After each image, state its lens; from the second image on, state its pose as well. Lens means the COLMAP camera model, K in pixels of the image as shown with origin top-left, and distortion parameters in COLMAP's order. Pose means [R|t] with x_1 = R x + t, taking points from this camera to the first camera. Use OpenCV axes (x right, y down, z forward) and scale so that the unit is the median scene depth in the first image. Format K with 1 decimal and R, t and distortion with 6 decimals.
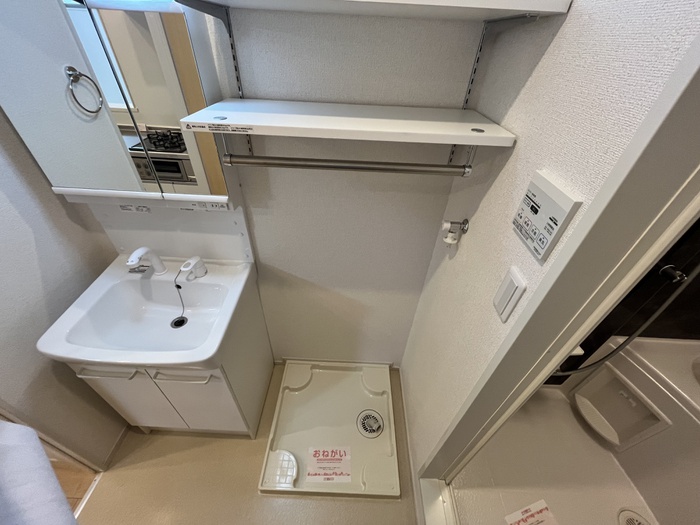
lens RADIAL K [[281.9, 0, 349.5], [0, 281.9, 262.8], [0, 0, 1]] dist [-0.002524, -0.000355]
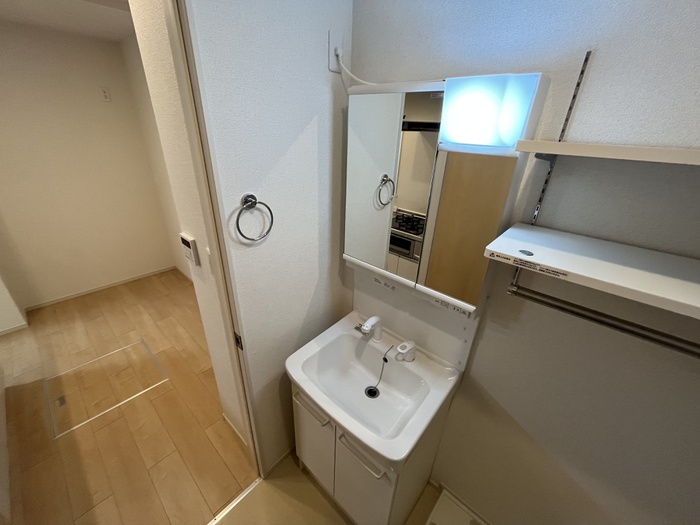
lens RADIAL K [[281.9, 0, 349.5], [0, 281.9, 262.8], [0, 0, 1]] dist [-0.002524, -0.000355]
pose [[0.764876, 0.266313, -0.586550, -0.191635], [-0.409357, 0.903995, -0.123369, -0.061854], [0.497384, 0.334470, 0.800462, -0.040898]]
